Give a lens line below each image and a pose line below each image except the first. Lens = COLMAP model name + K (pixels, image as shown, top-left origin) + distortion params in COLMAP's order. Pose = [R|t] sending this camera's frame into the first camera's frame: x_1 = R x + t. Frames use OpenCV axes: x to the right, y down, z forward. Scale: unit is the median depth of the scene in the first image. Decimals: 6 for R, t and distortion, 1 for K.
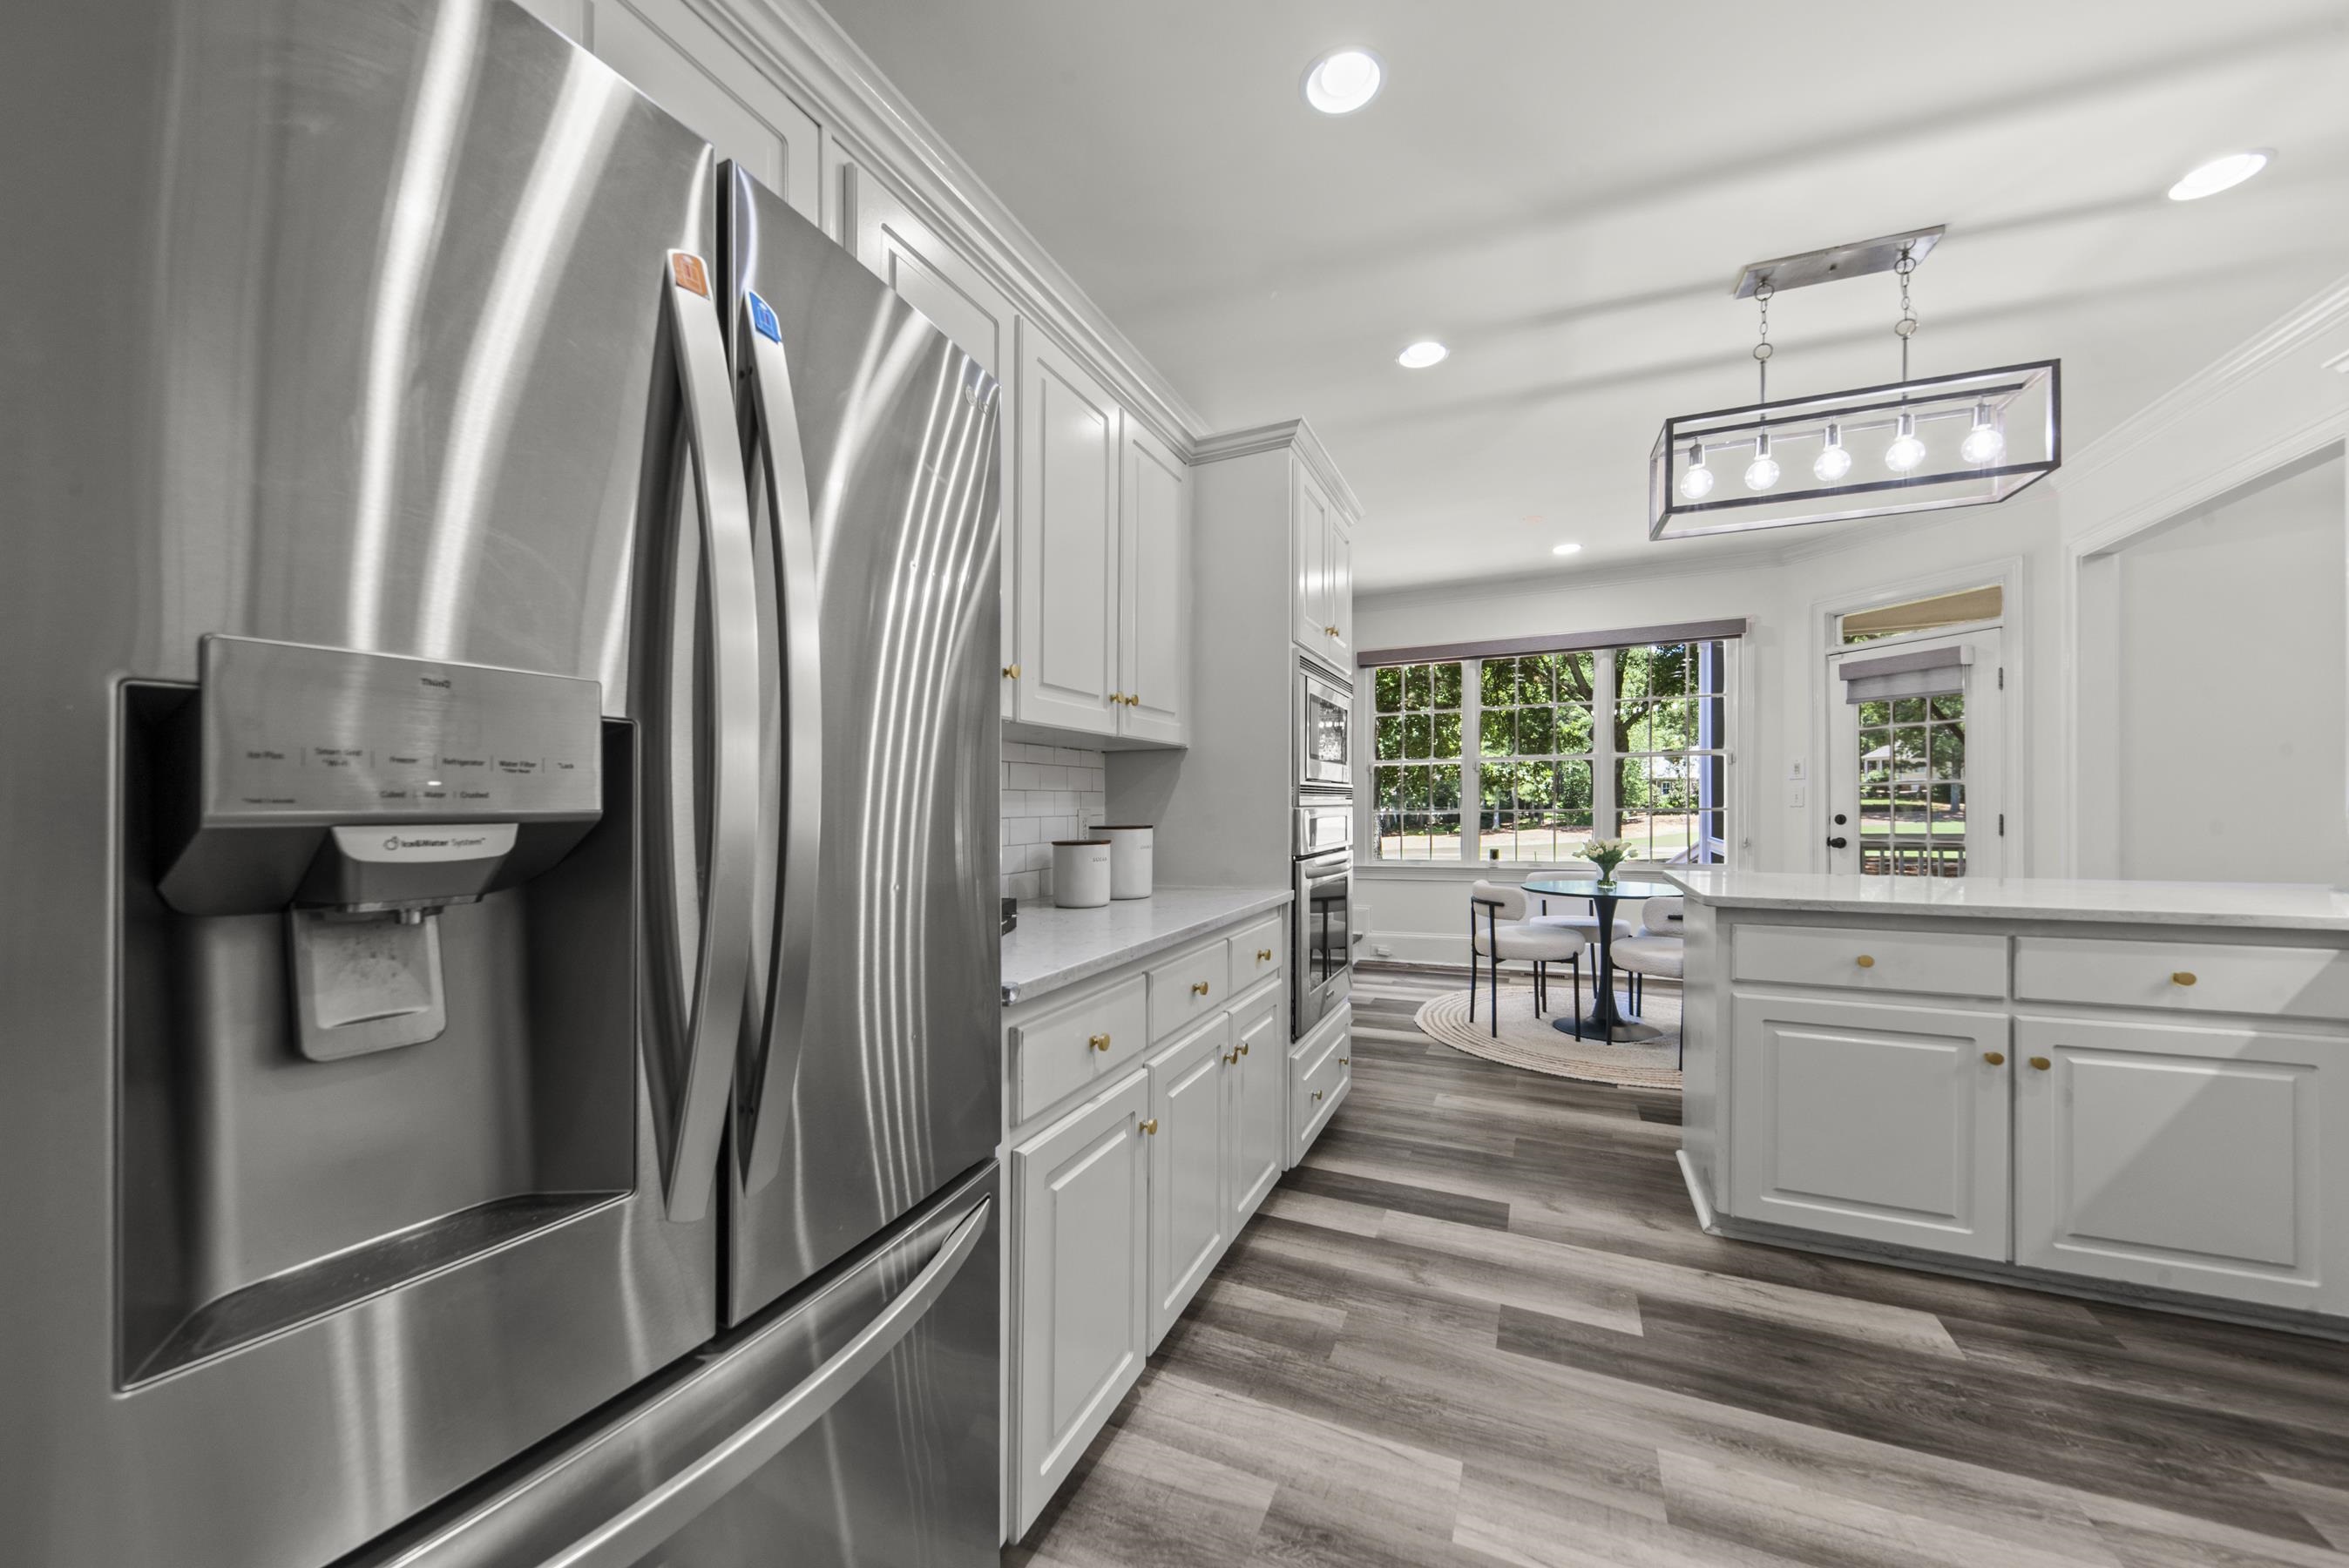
lens RADIAL K [[814.6, 0, 1196.4], [0, 814.6, 815.3], [0, 0, 1]] dist [0.014767, -0.004971]
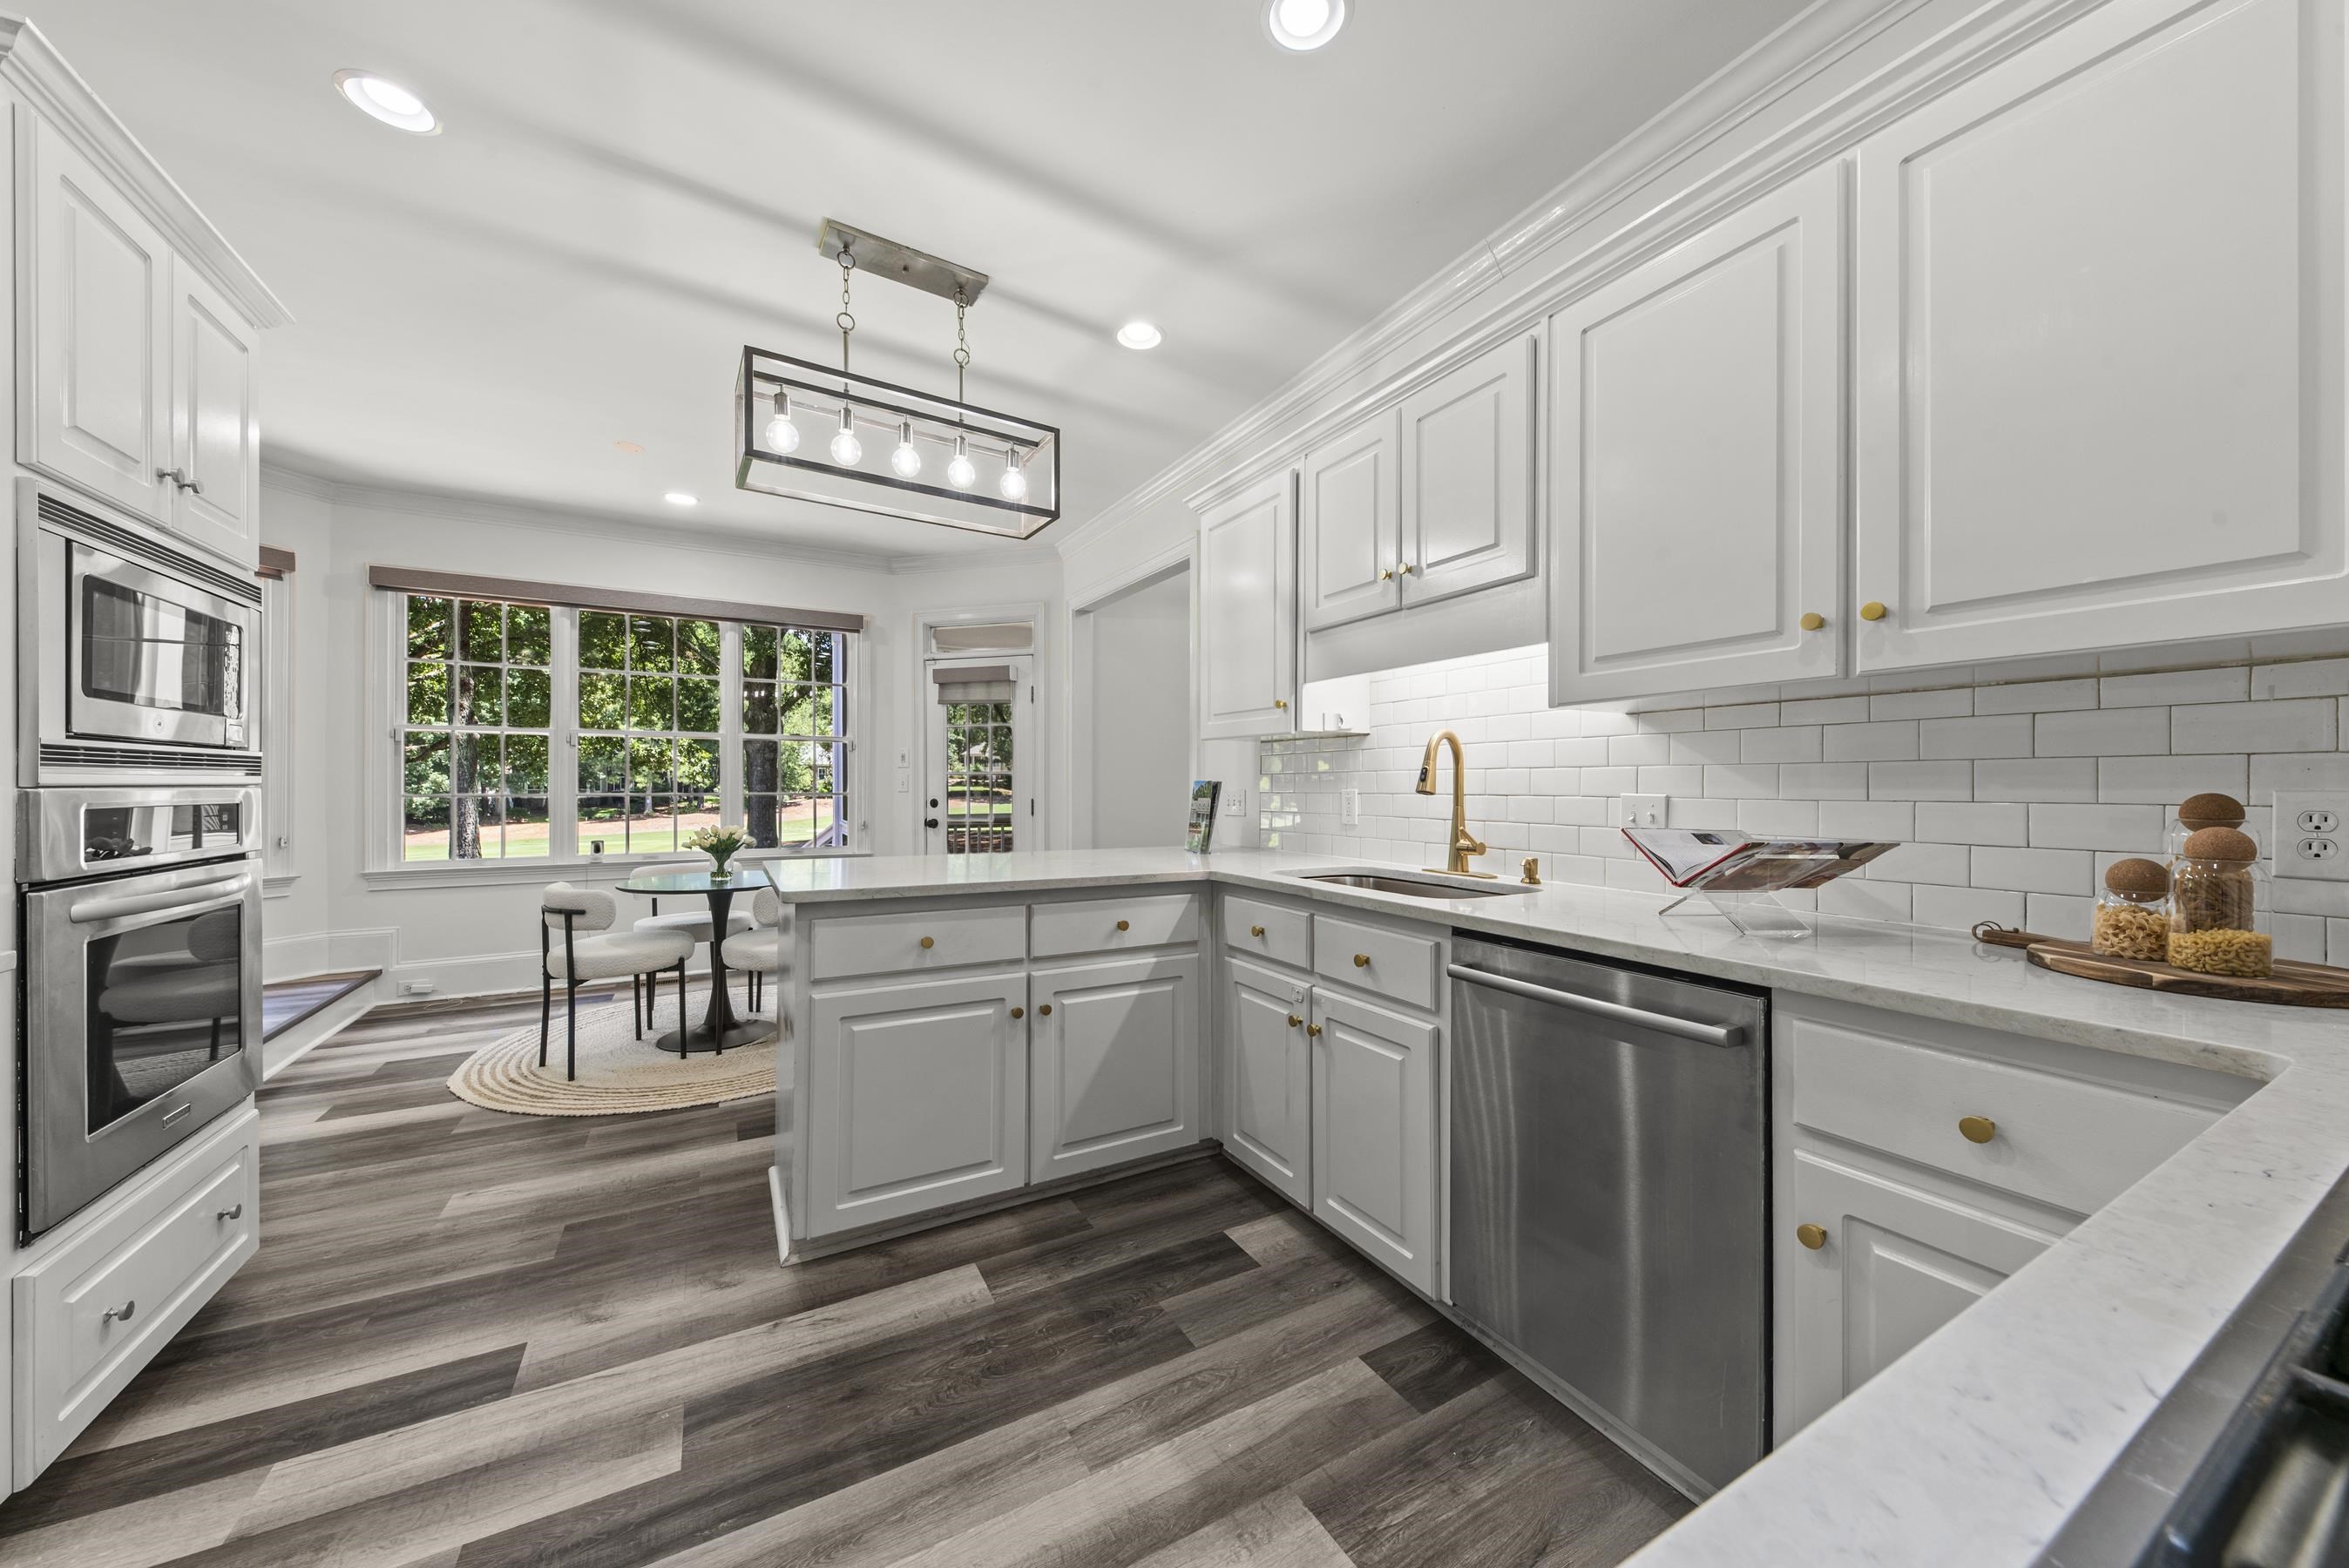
lens RADIAL K [[801.0, 0, 1153.4], [0, 801.0, 774.1], [0, 0, 1]] dist [0.013163, -0.004695]
pose [[0.609598, 0.023635, 0.792358, 0.135749], [0.000534, 0.999543, -0.030226, -0.002606], [-0.792710, 0.018849, 0.609307, 0.114702]]
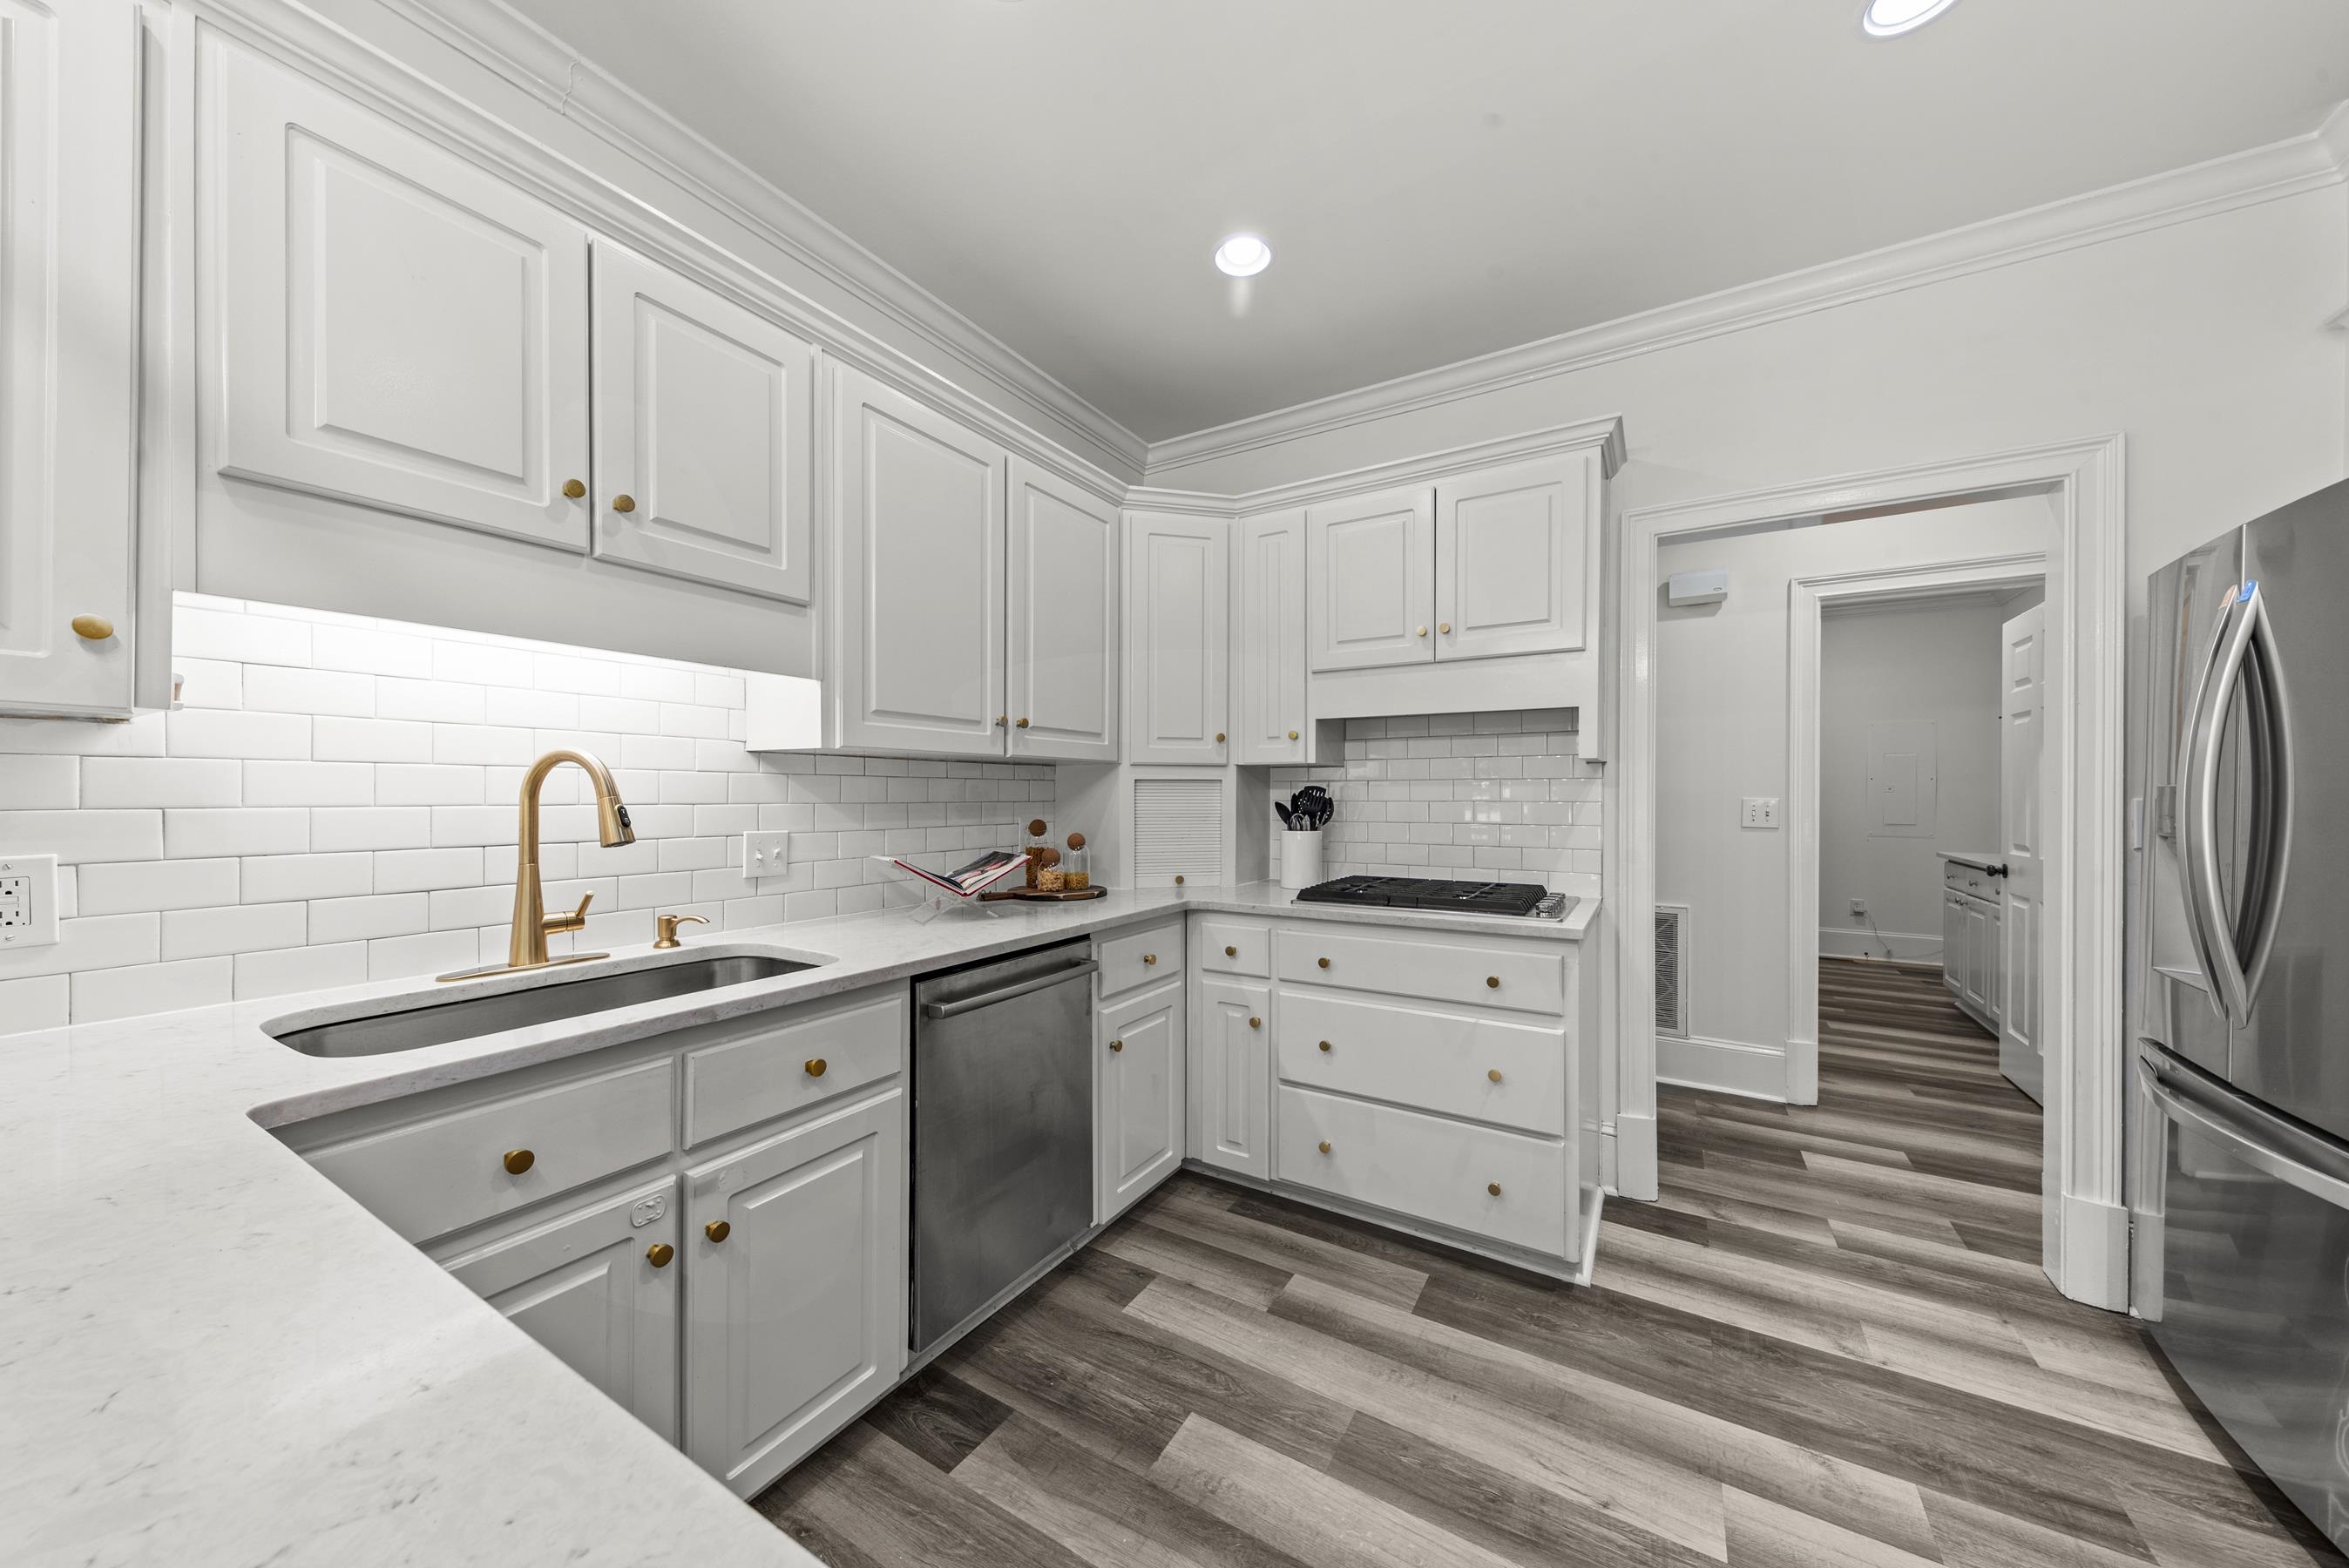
lens RADIAL K [[786.6, 0, 1200.3], [0, 786.6, 795.2], [0, 0, 1]] dist [0.012683, -0.004273]
pose [[-0.993835, 0.007499, 0.110617, 0.511738], [0.008568, 0.999921, 0.009193, -0.046041], [-0.110540, 0.010084, -0.993821, 0.927292]]
